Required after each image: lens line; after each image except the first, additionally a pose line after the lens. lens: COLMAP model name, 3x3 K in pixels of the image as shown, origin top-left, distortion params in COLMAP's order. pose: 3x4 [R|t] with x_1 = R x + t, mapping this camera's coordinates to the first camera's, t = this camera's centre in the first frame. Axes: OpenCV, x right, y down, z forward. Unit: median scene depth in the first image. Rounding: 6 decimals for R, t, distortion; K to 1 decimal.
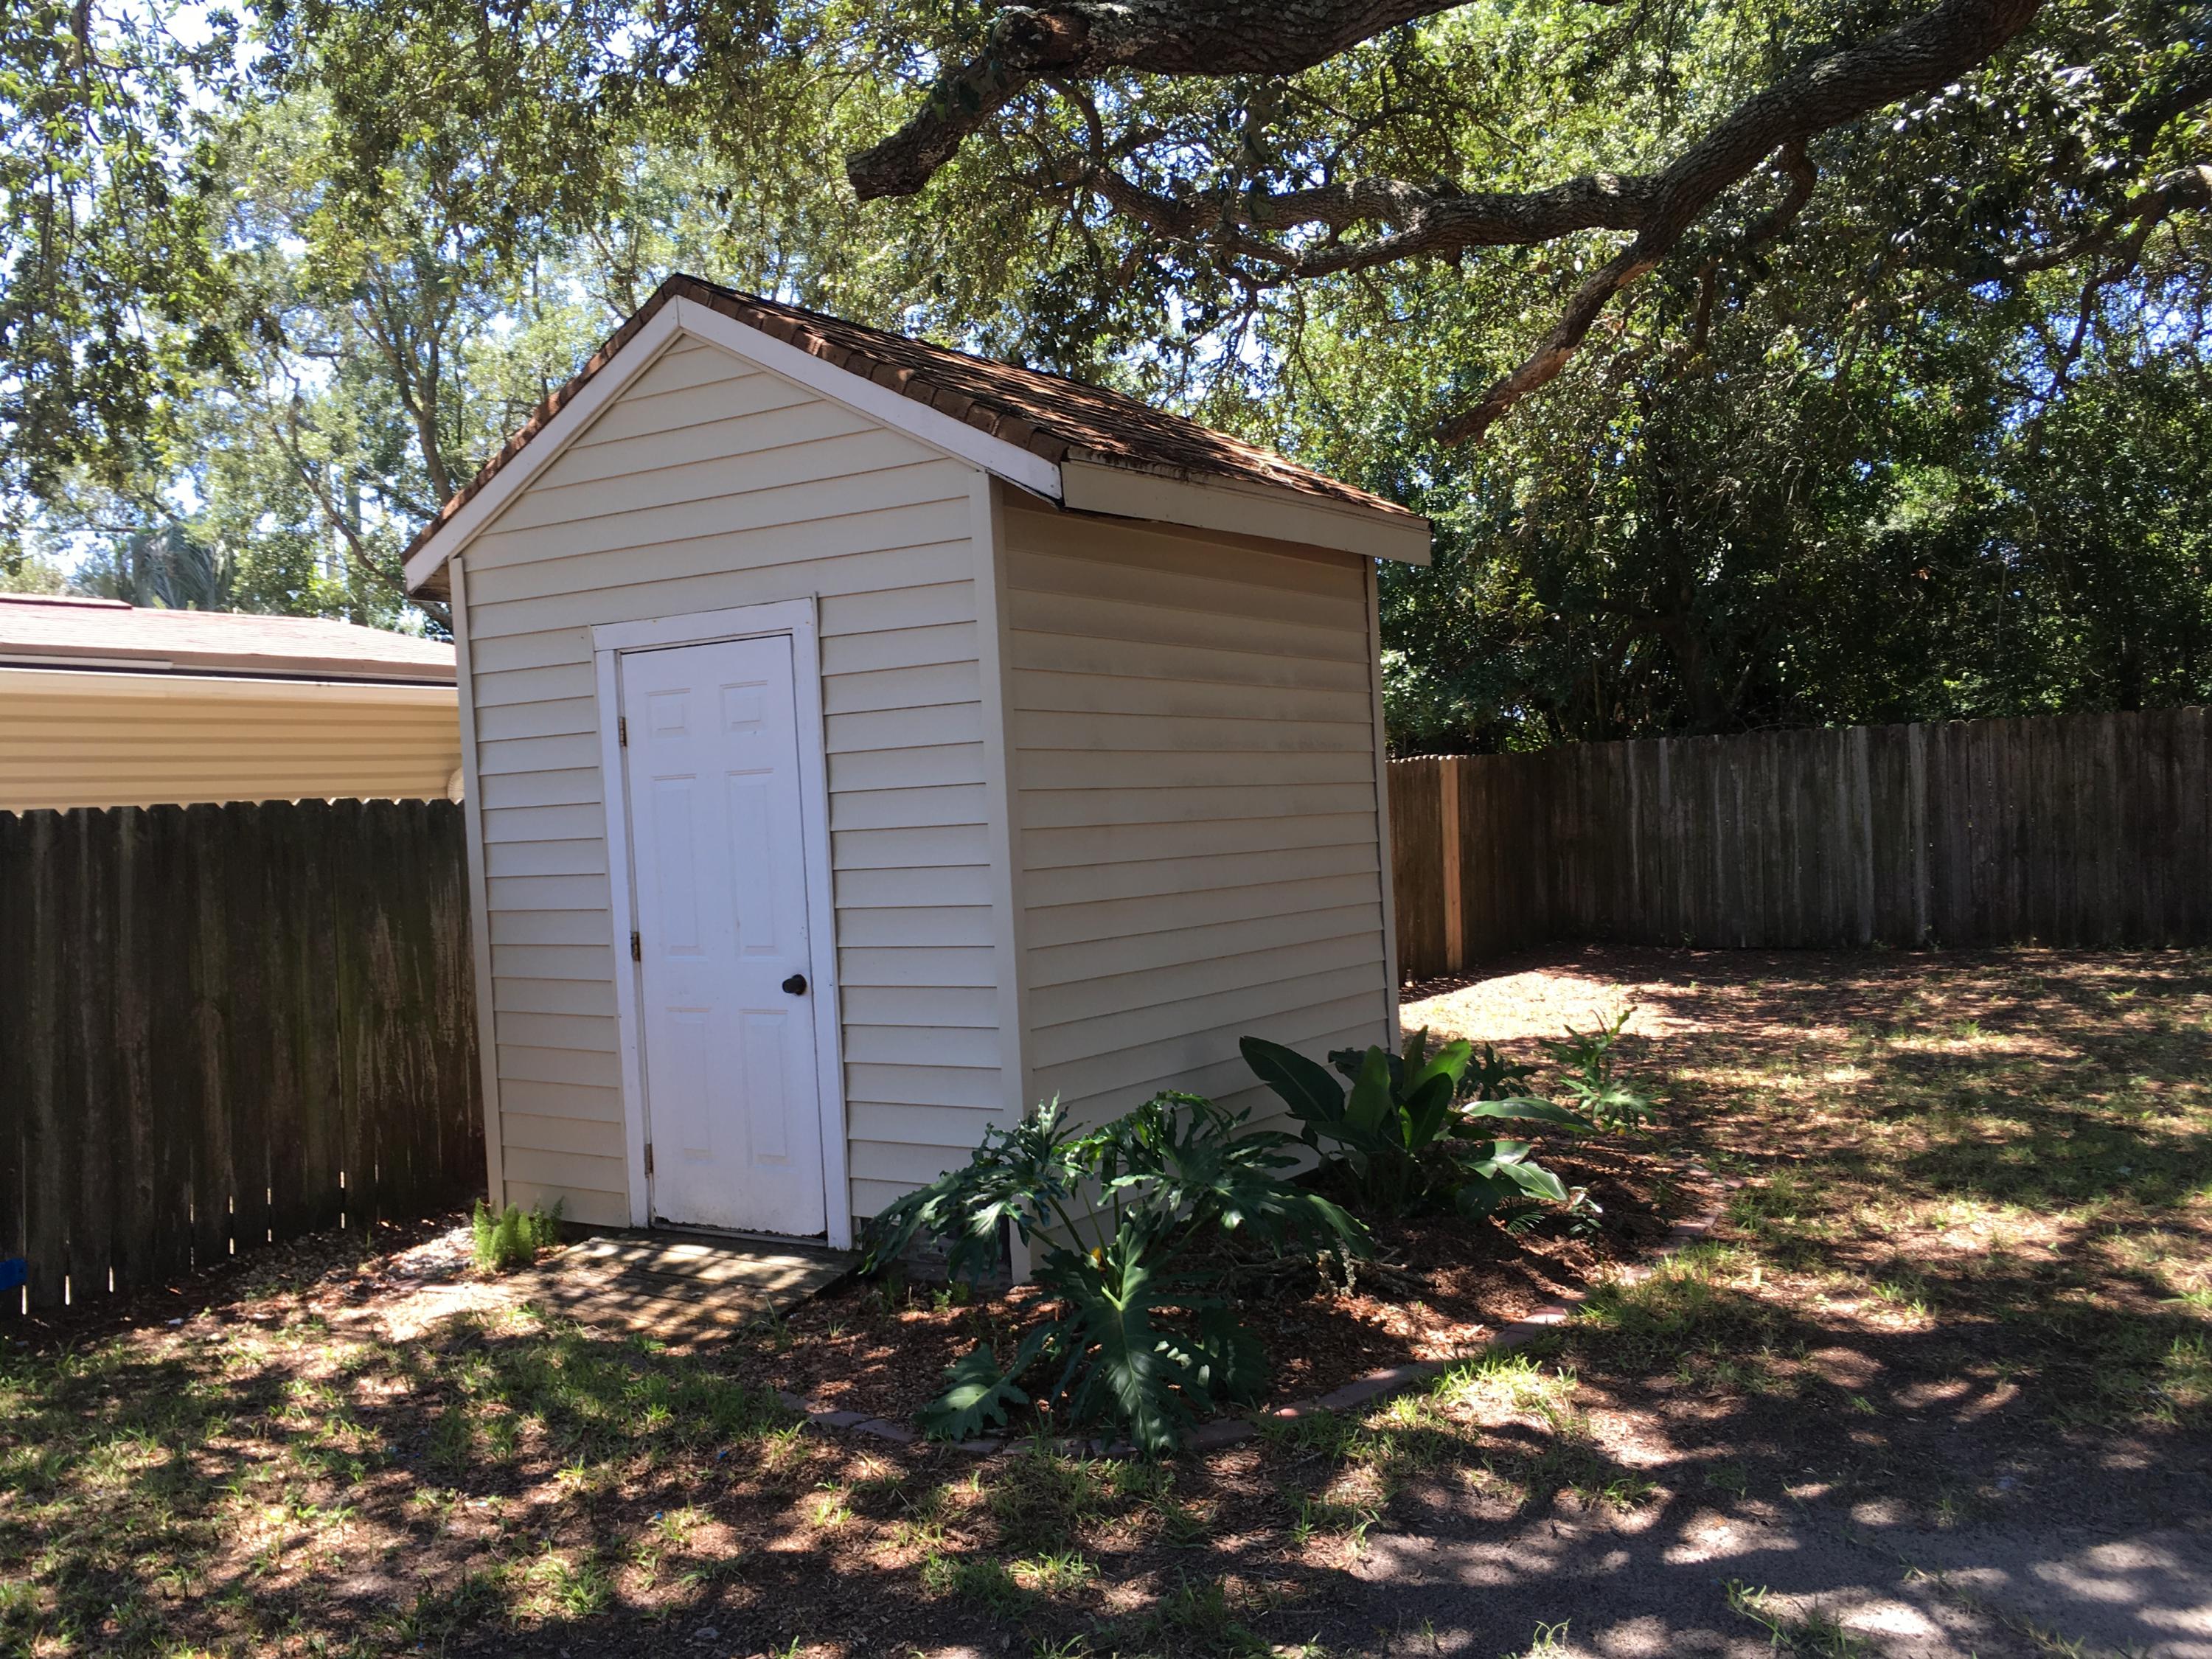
lens RADIAL K [[1891.9, 0, 1101.8], [0, 1891.9, 836.1], [0, 0, 1]] dist [0.072888, -0.096873]
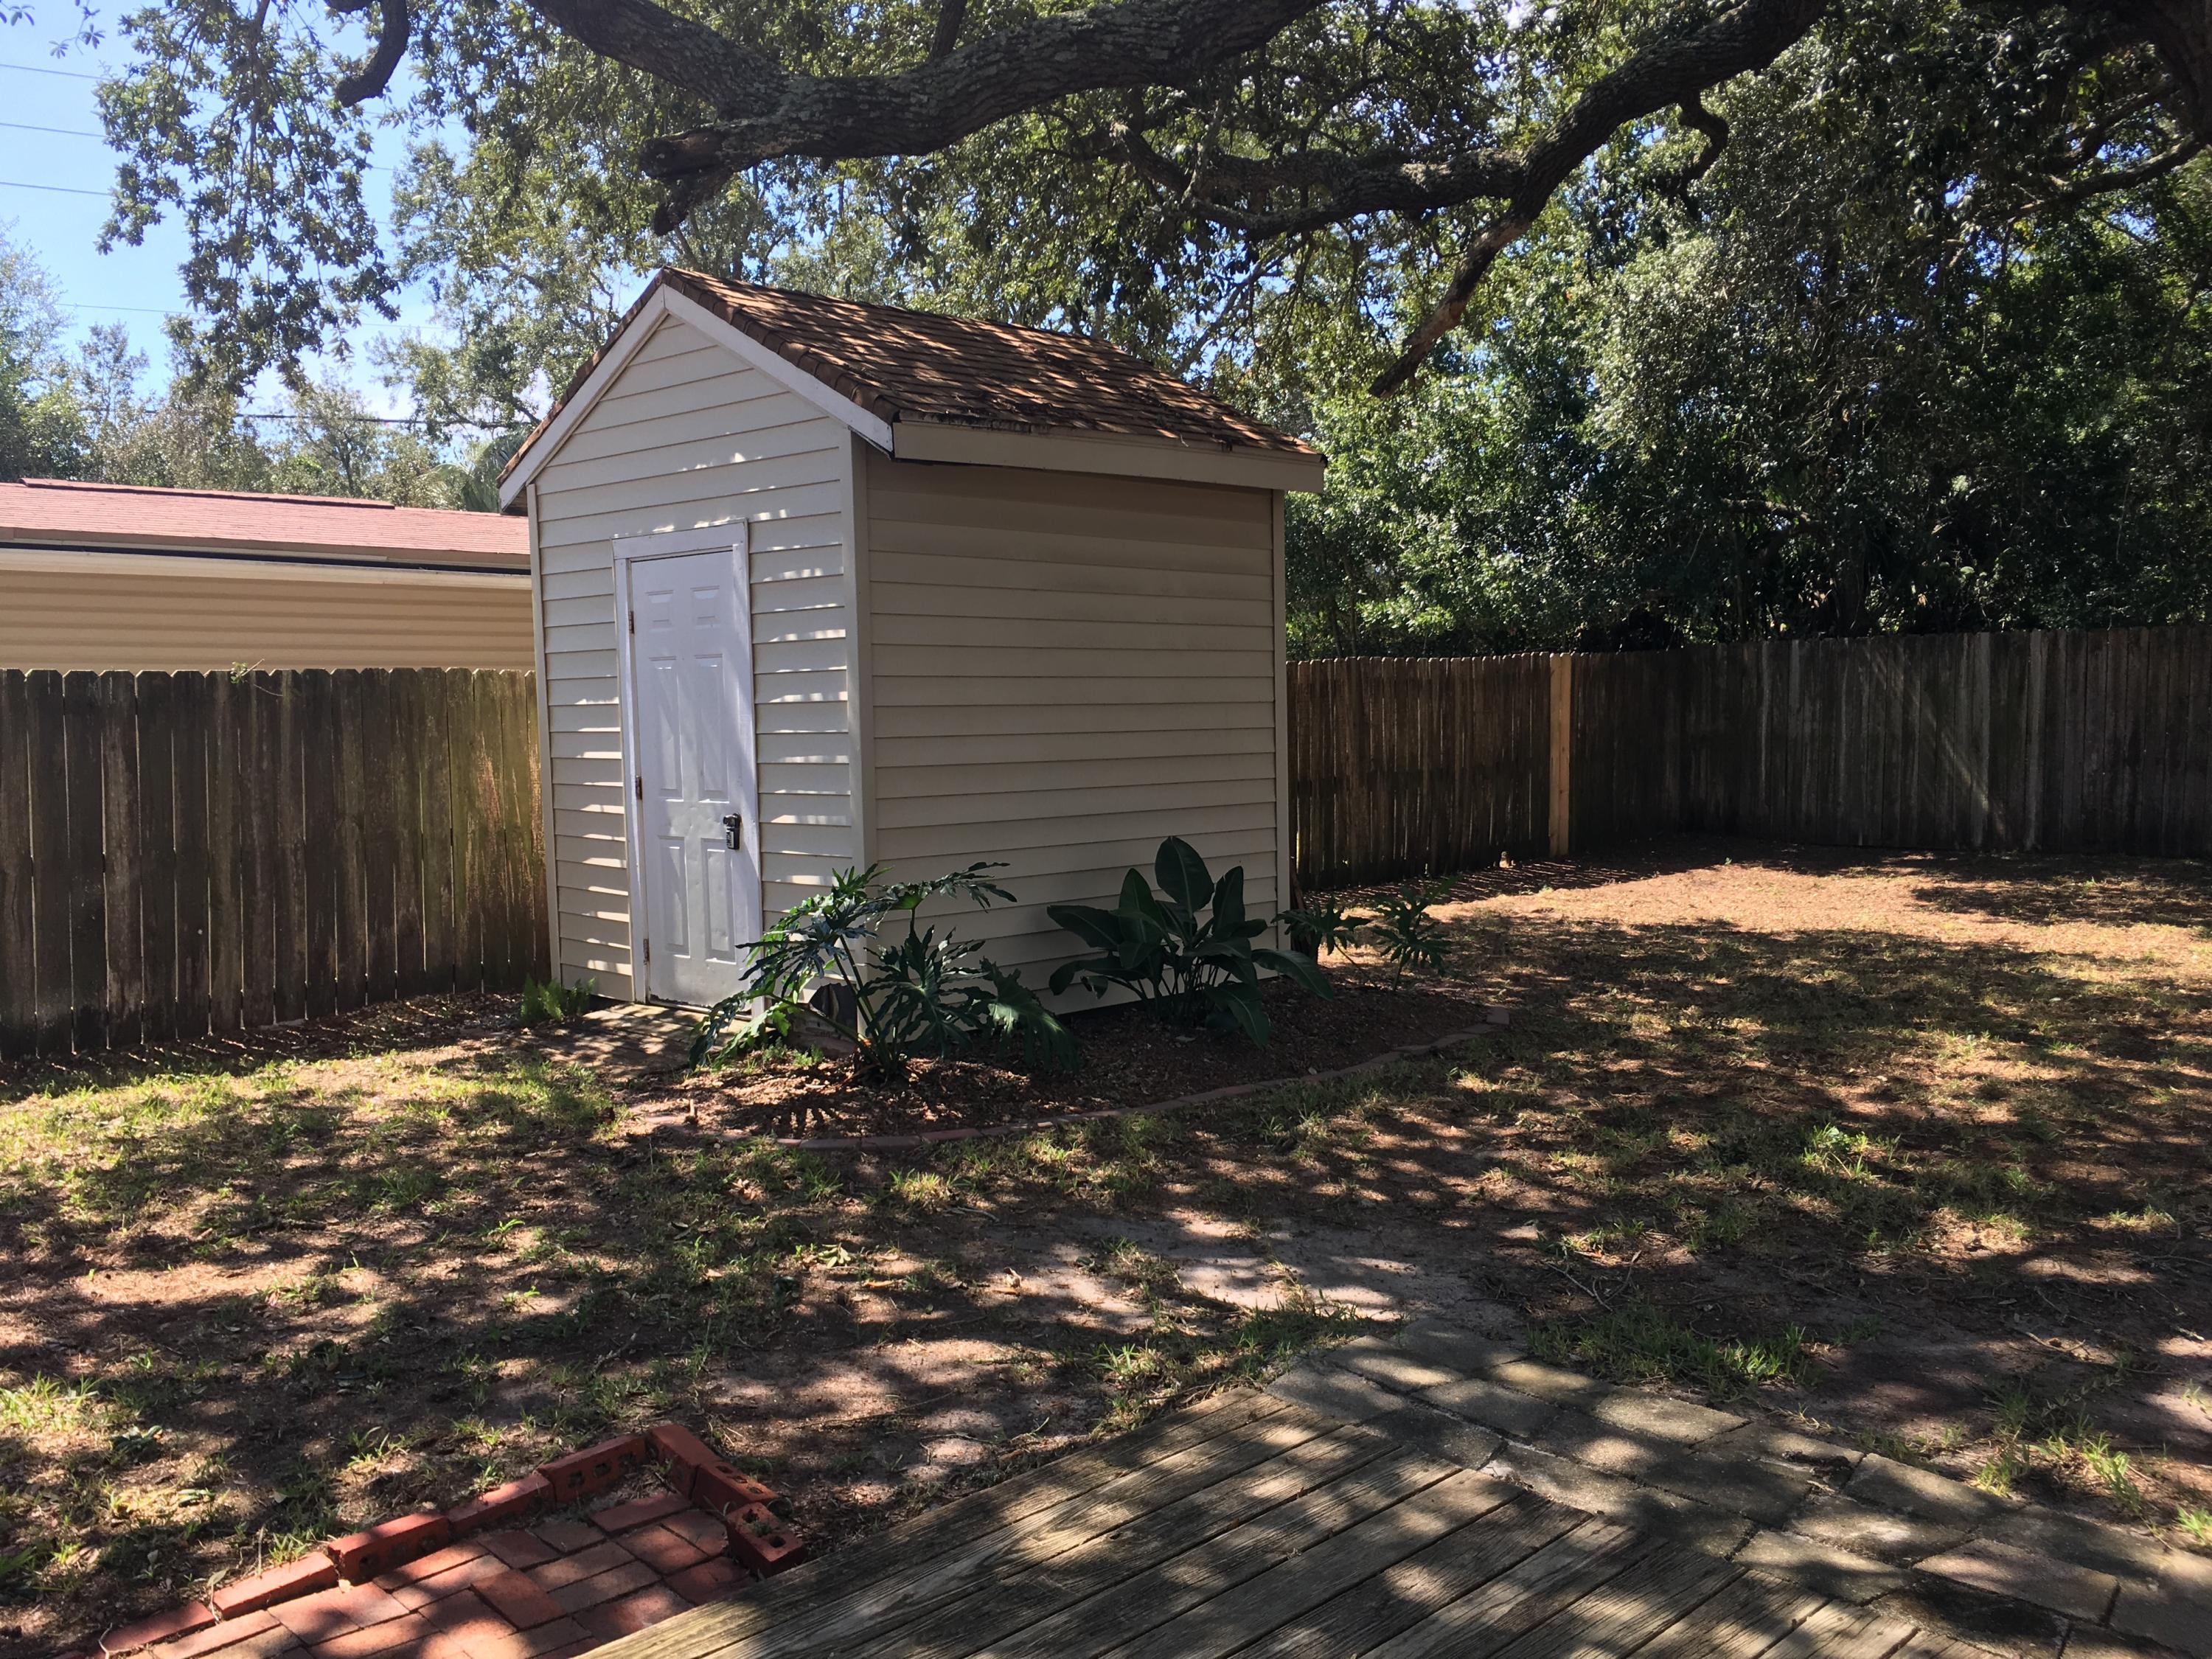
lens RADIAL K [[1891.9, 0, 1101.8], [0, 1891.9, 836.1], [0, 0, 1]] dist [0.072888, -0.096873]
pose [[0.980132, 0.044179, -0.193361, 0.371522], [-0.031763, 0.997258, 0.066847, -0.007946], [0.195784, -0.059377, 0.978848, -0.249118]]
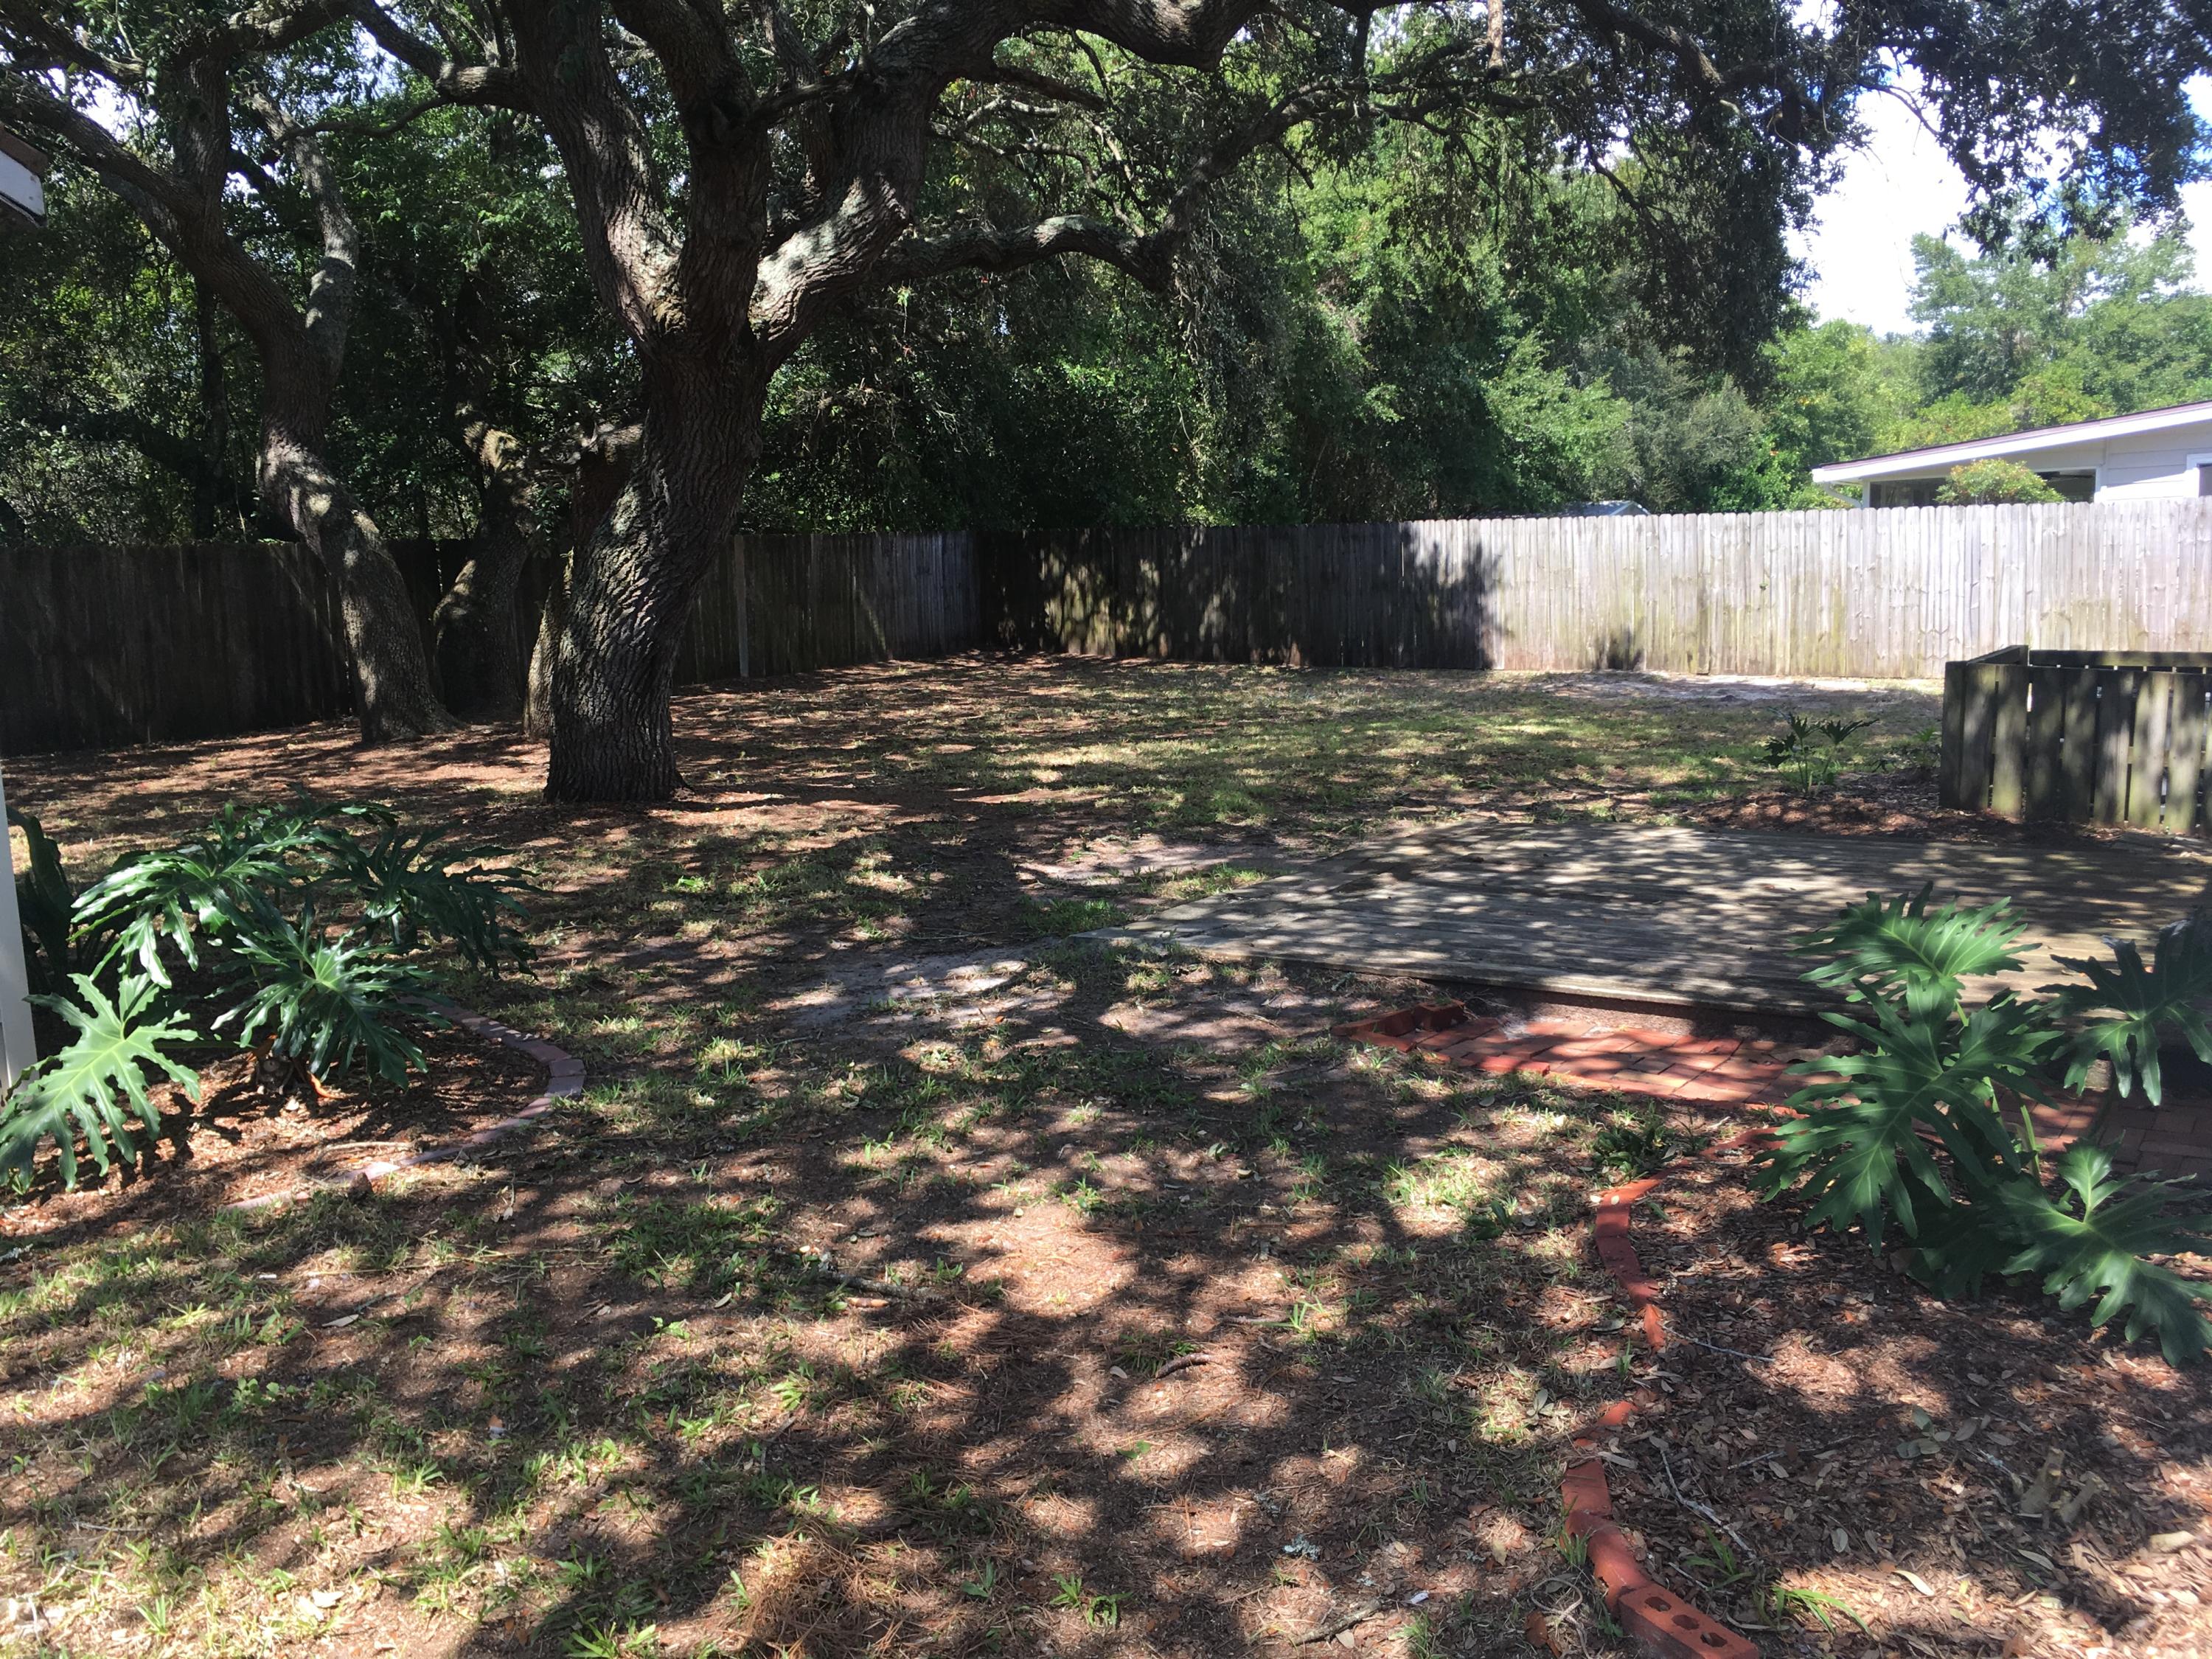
lens RADIAL K [[1891.9, 0, 1101.8], [0, 1891.9, 836.1], [0, 0, 1]] dist [0.072888, -0.096873]
pose [[-0.015328, -0.094772, 0.995381, -0.895480], [0.049581, 0.994201, 0.095424, 0.044426], [-0.998652, 0.050815, -0.010541, 0.497946]]
